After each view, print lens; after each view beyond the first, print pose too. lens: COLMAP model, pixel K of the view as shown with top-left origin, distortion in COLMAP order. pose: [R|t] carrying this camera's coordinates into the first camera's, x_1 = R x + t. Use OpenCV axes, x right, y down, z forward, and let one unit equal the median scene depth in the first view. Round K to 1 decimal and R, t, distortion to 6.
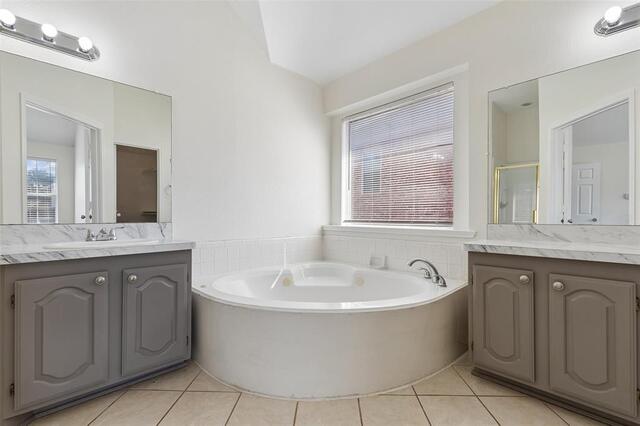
lens RADIAL K [[288.6, 0, 320.1], [0, 288.6, 215.9], [0, 0, 1]] dist [-0.000225, -0.000140]
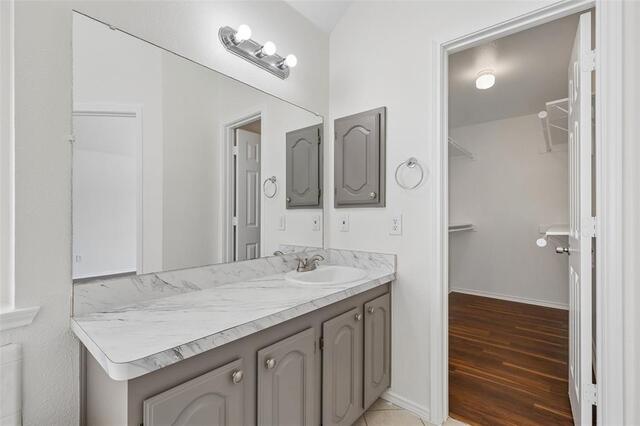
lens RADIAL K [[288.6, 0, 320.1], [0, 288.6, 215.9], [0, 0, 1]] dist [-0.000225, -0.000140]
pose [[-0.117918, -0.000866, 0.993023, 0.068479], [-0.001842, 0.999998, 0.000654, -0.107195], [-0.993022, -0.001752, -0.117919, 0.780347]]
